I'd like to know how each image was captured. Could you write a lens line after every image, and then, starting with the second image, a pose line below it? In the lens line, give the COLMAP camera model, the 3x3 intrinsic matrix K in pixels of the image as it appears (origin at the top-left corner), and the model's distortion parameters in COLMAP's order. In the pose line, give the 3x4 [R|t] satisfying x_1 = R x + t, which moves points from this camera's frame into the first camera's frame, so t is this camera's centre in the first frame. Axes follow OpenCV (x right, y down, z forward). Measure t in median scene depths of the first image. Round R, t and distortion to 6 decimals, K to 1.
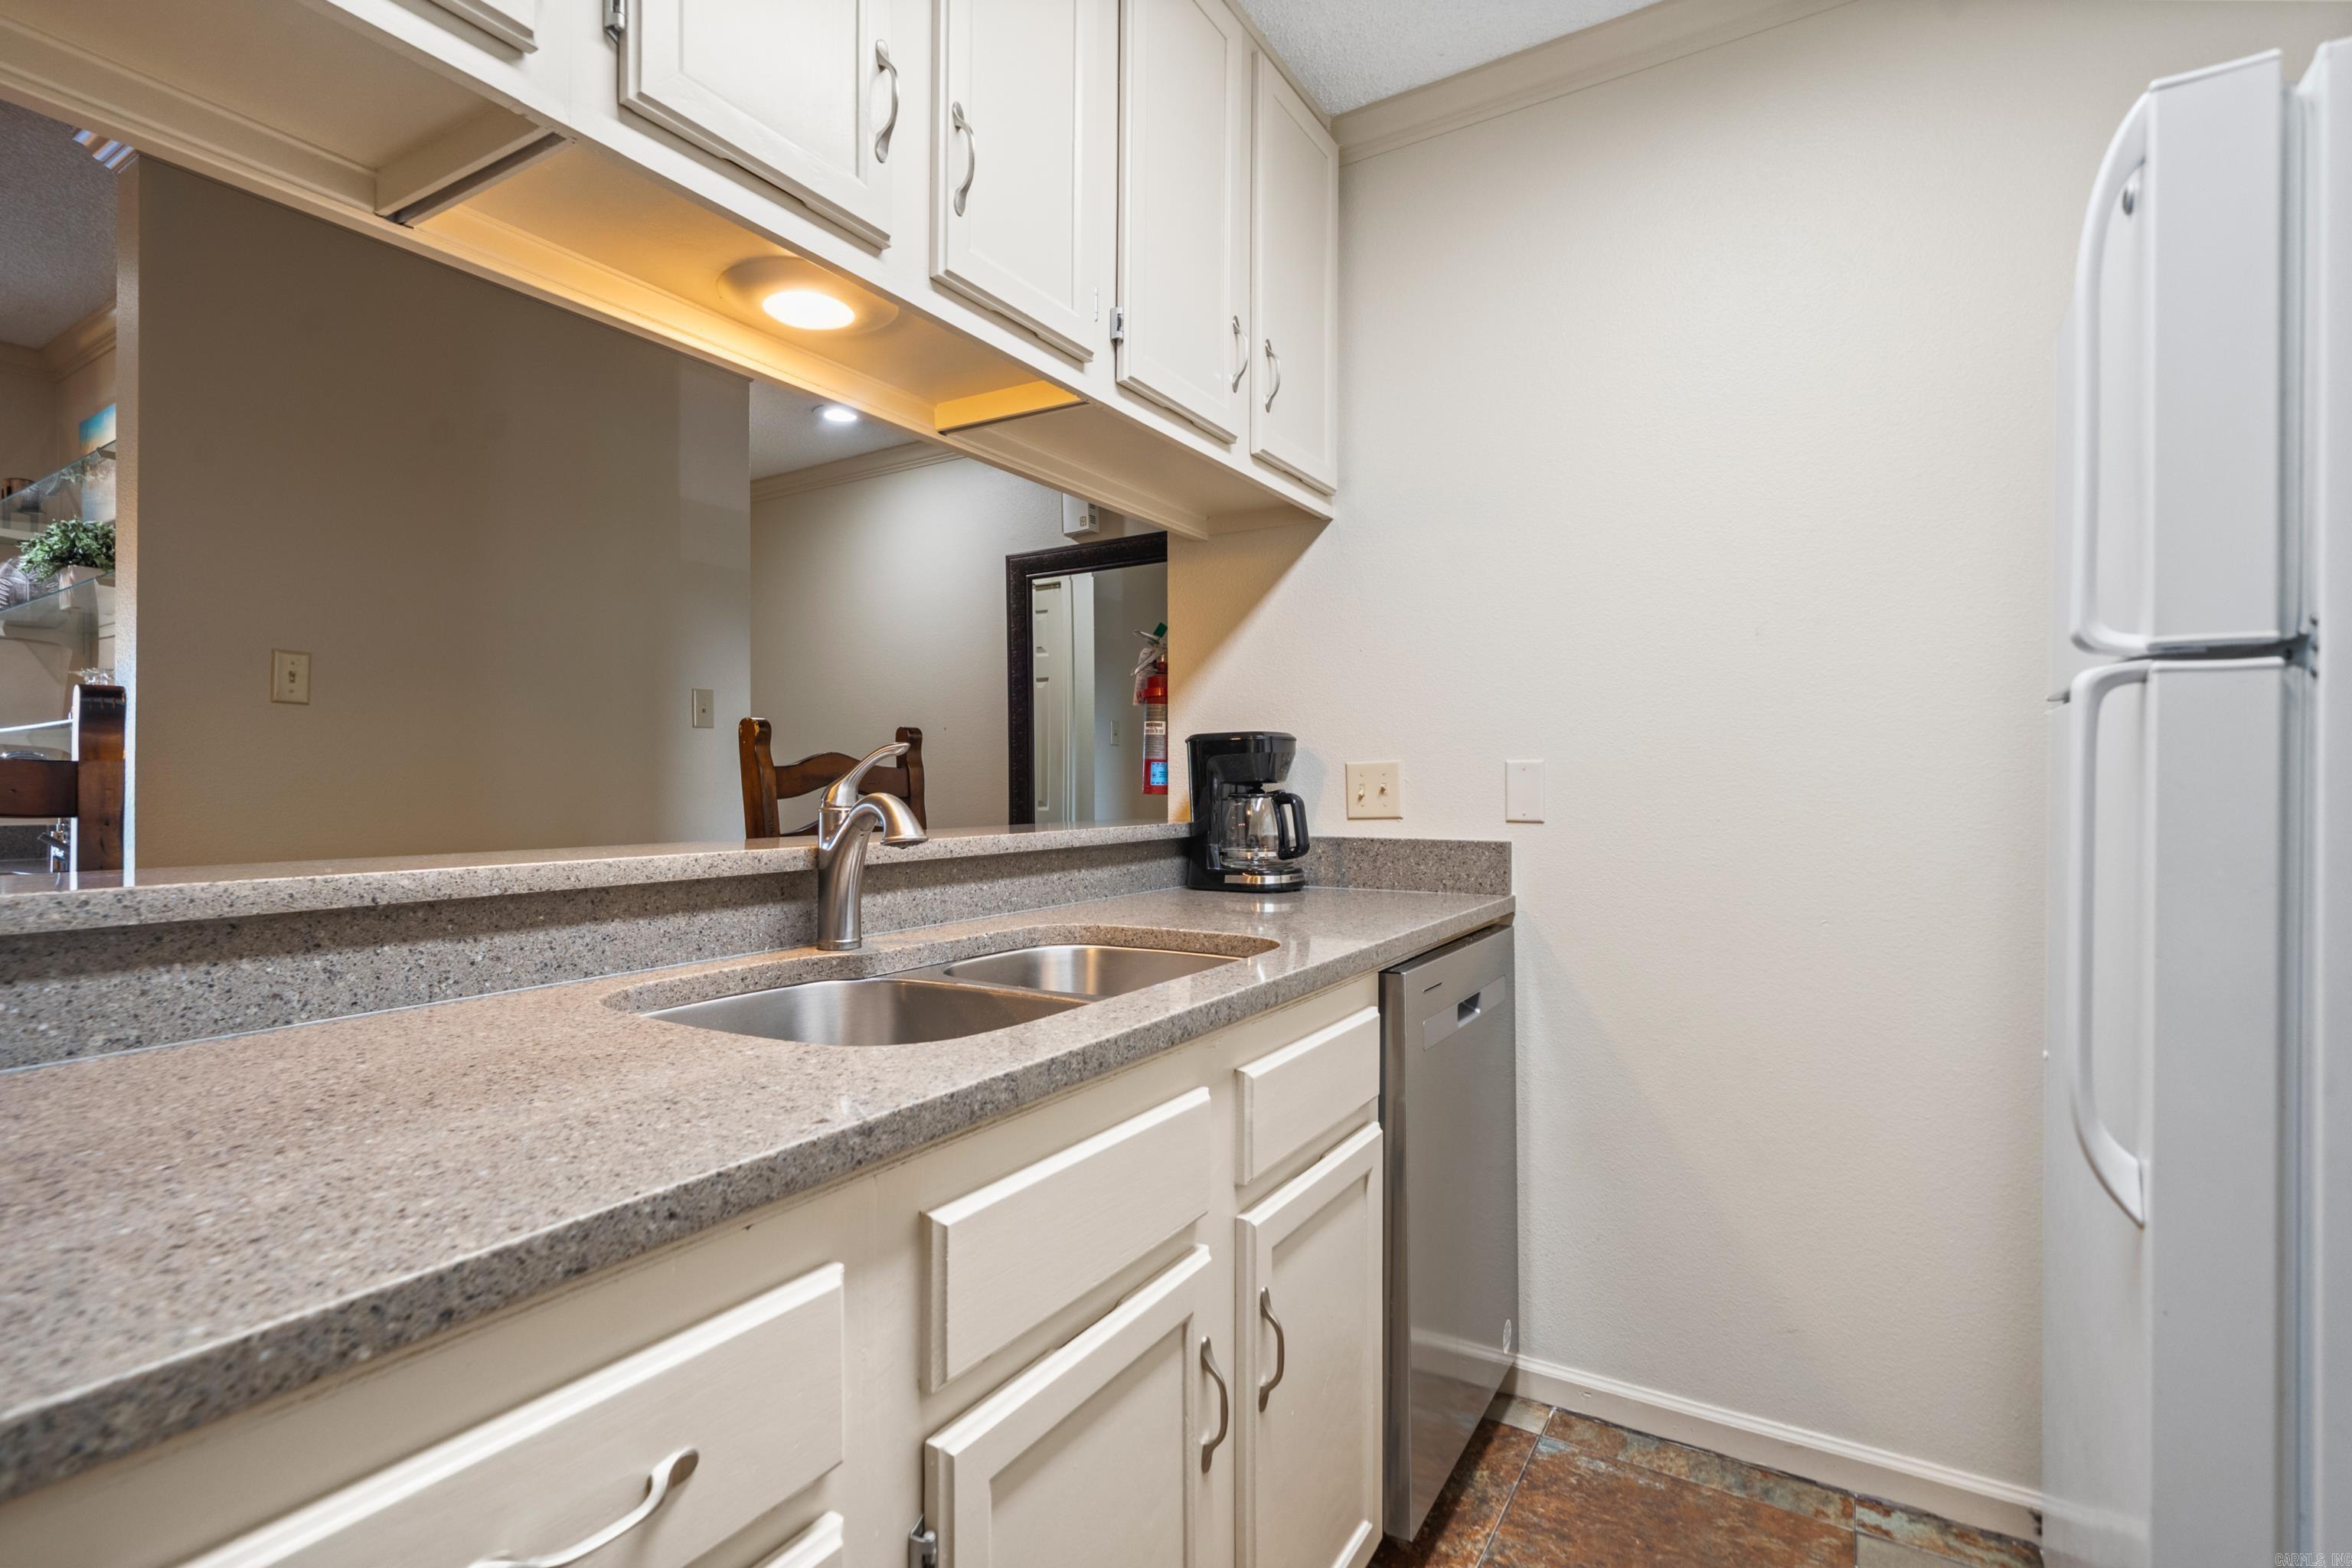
lens RADIAL K [[1112.3, 0, 1147.7], [0, 1112.3, 773.8], [0, 0, 1]] dist [-0.001390, 0.000520]
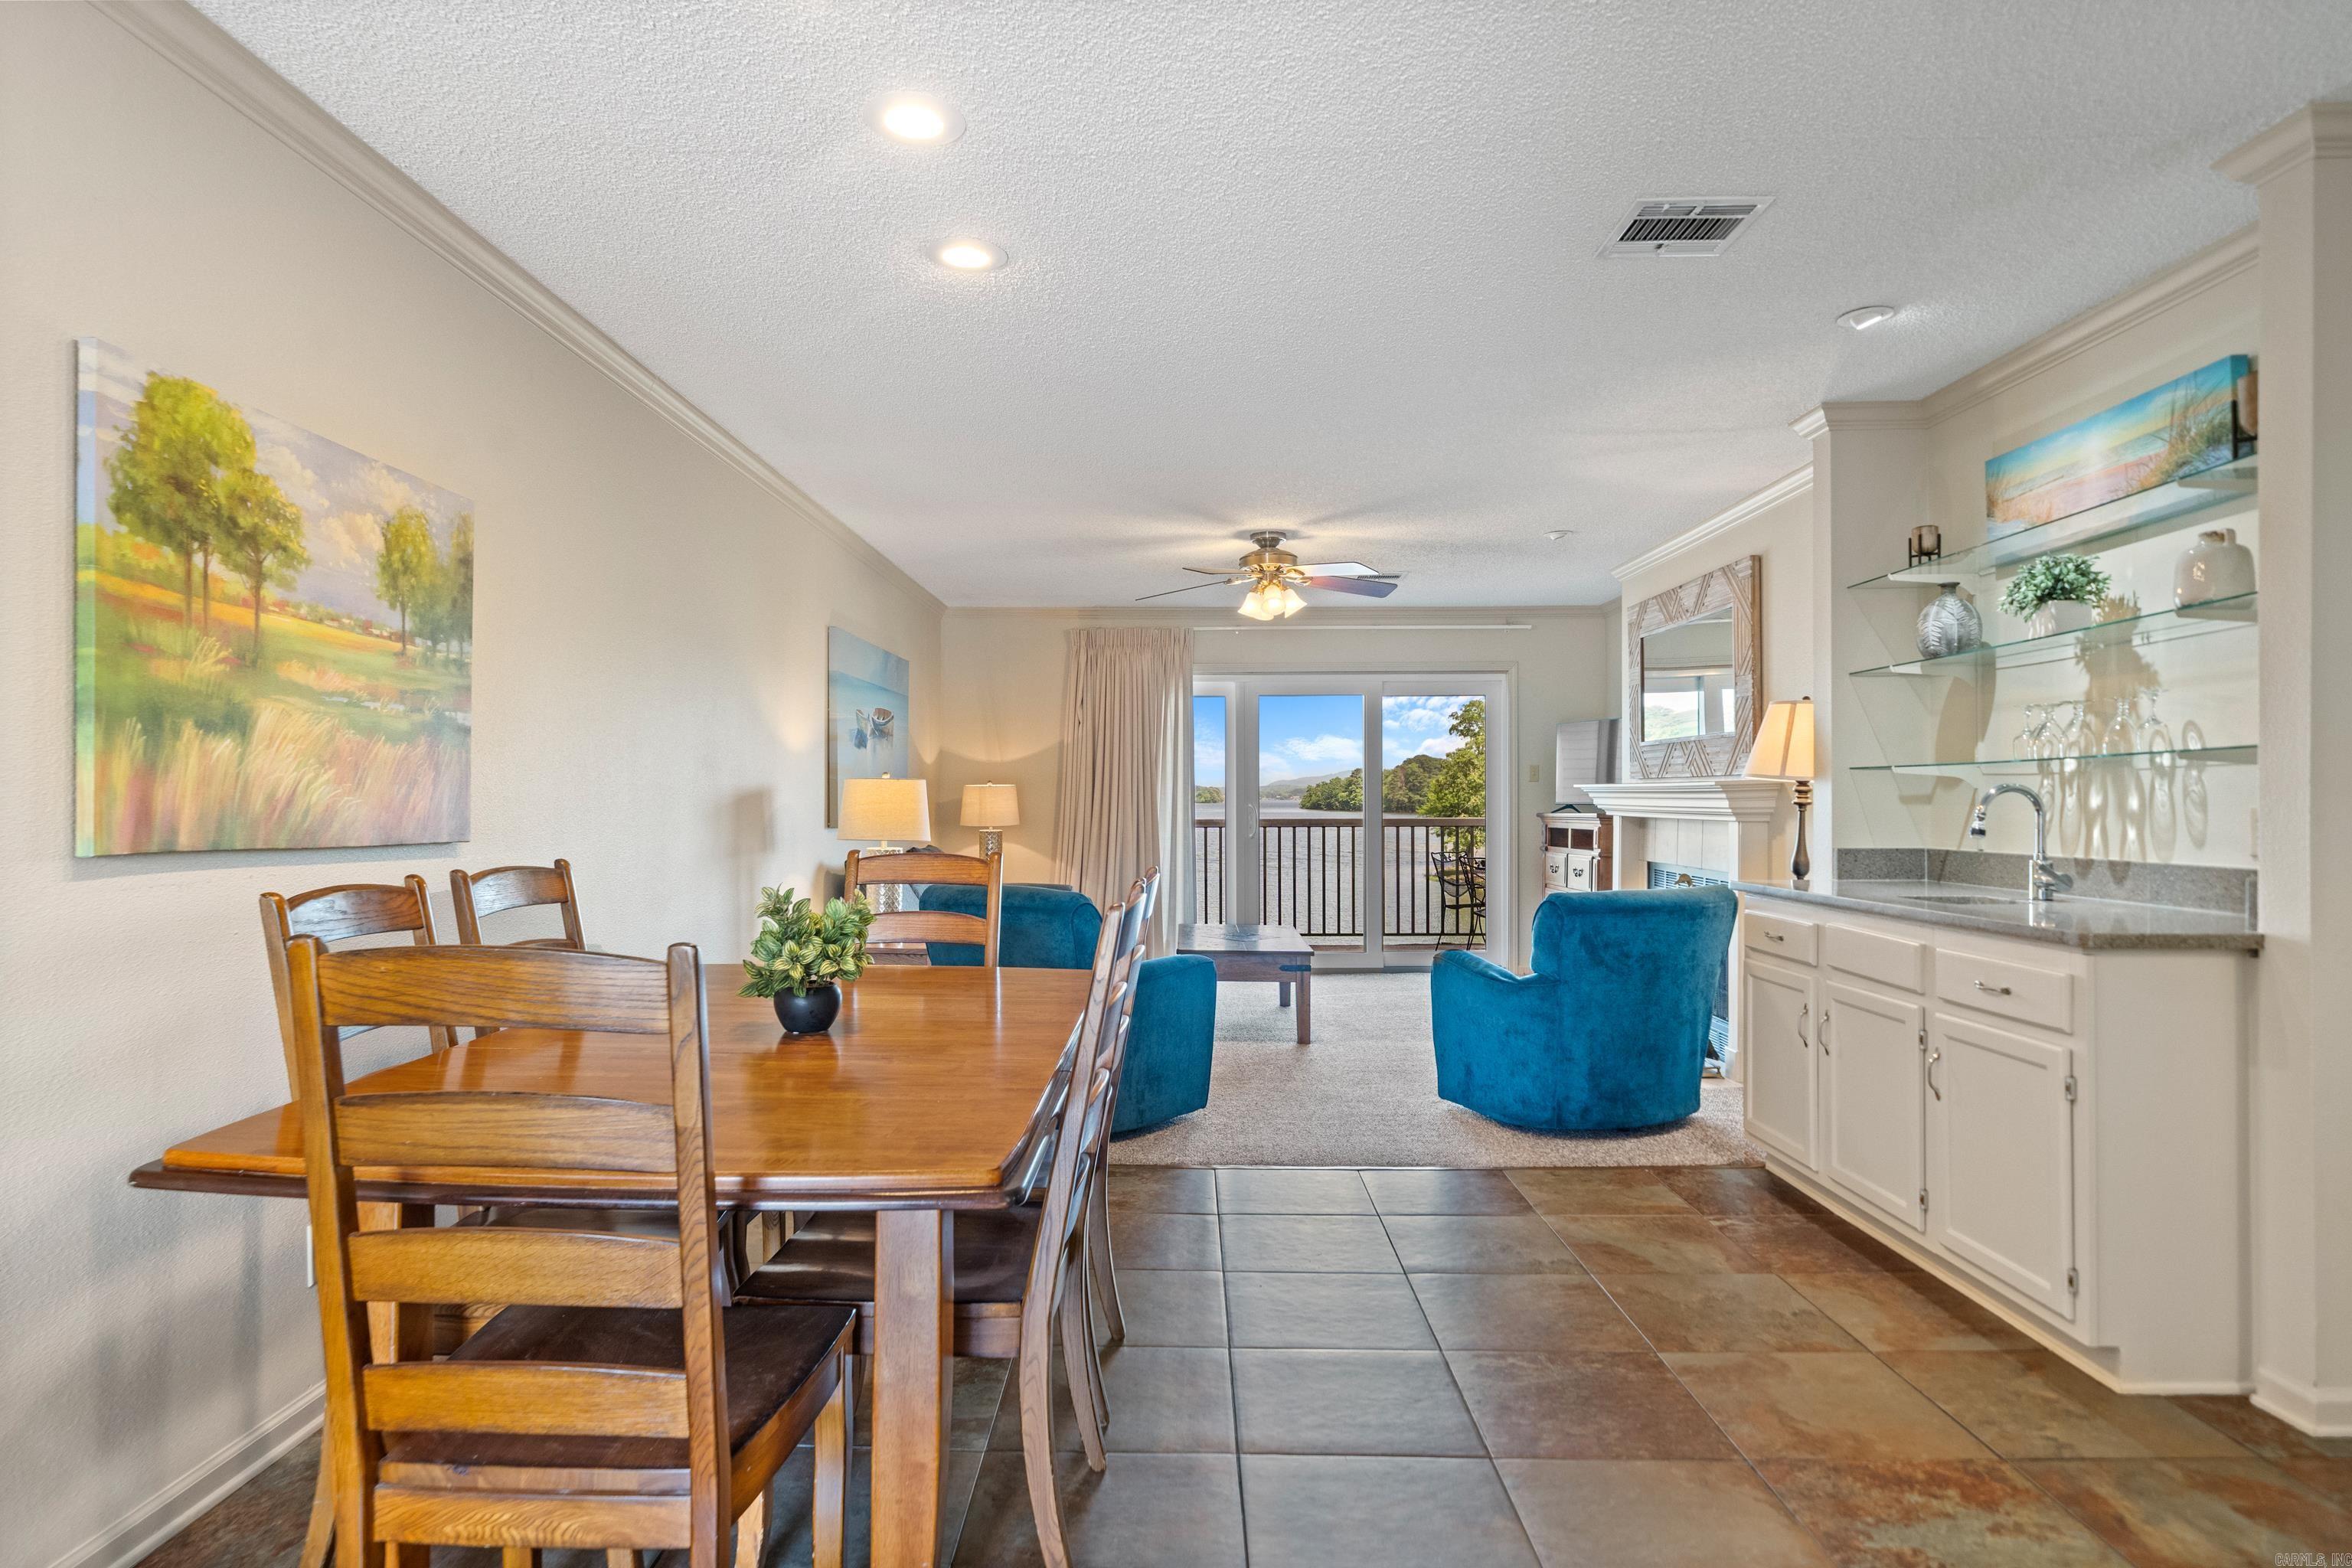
lens RADIAL K [[1308.0, 0, 1154.2], [0, 1308.0, 794.6], [0, 0, 1]] dist [0.000625, 0.001014]
pose [[0.518930, -0.000155, -0.854816, -0.602376], [0.012160, 0.999900, 0.007200, -0.047279], [0.854730, -0.014131, 0.518880, -0.550216]]
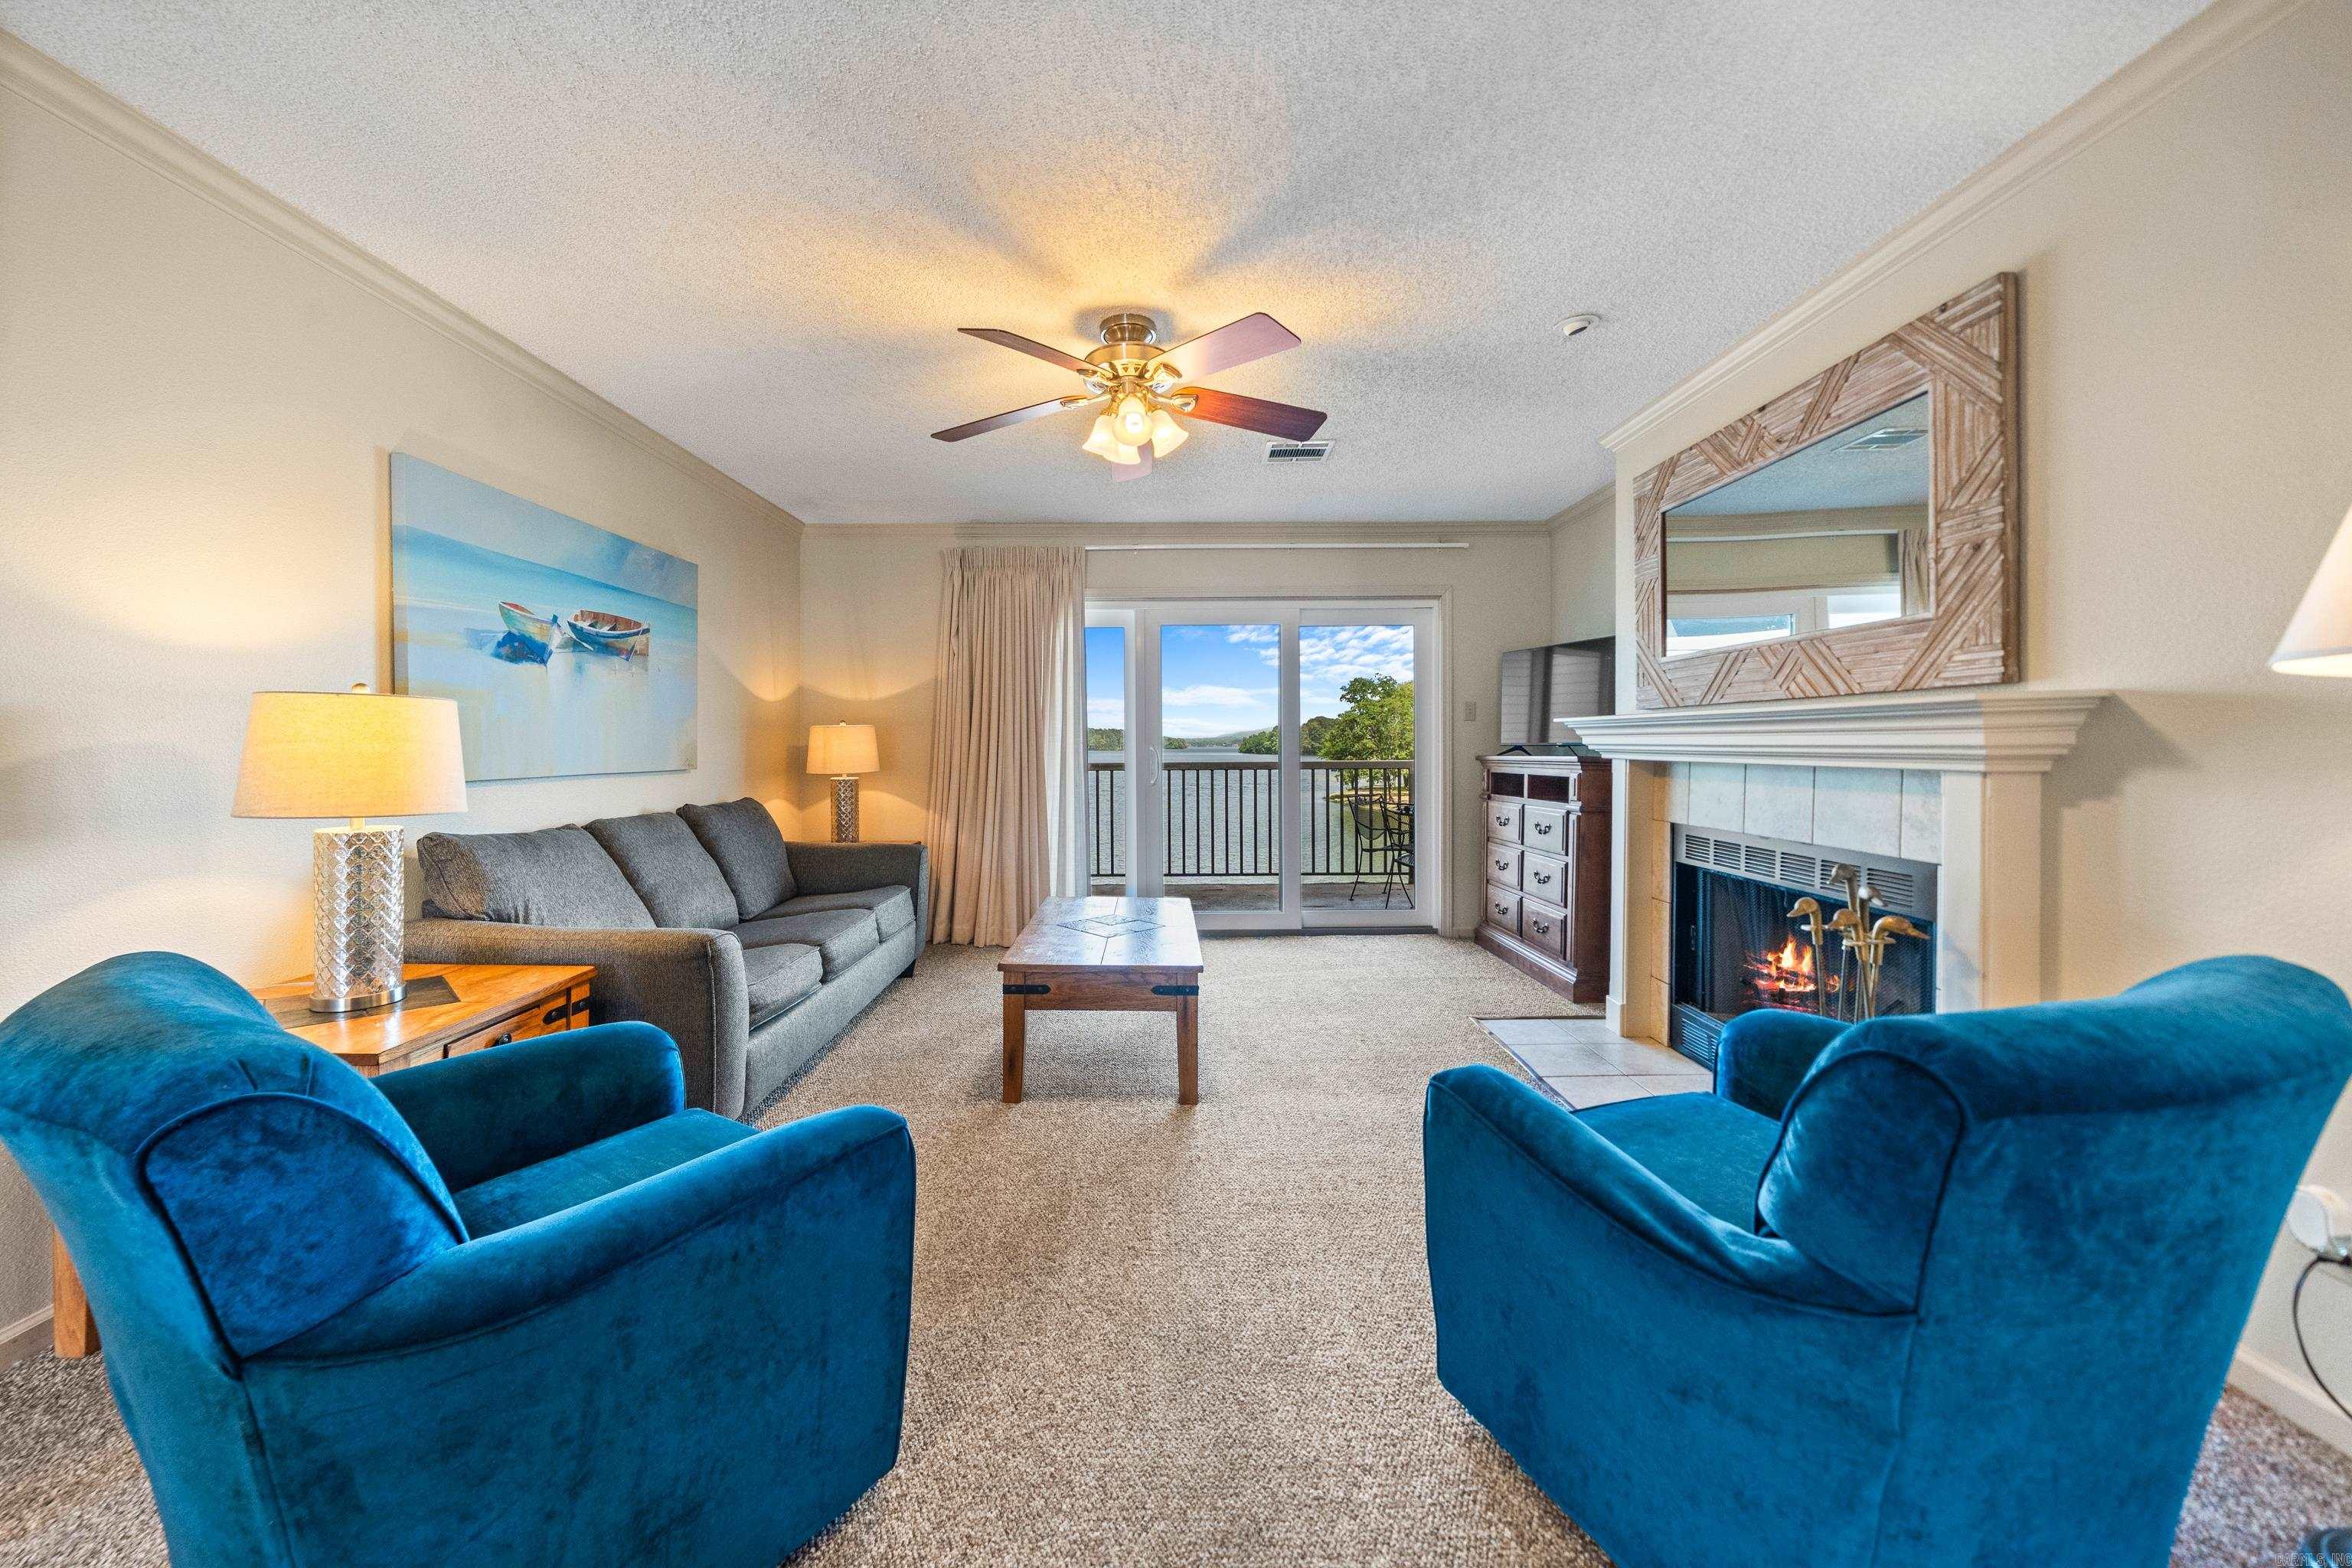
lens RADIAL K [[880.0, 0, 1155.4], [0, 880.0, 753.6], [0, 0, 1]] dist [-0.000033, 0.000072]
pose [[0.533162, 0.007934, -0.845976, -2.202813], [0.015519, 0.999696, 0.019156, -0.003037], [0.845871, -0.023341, 0.532877, 0.820731]]
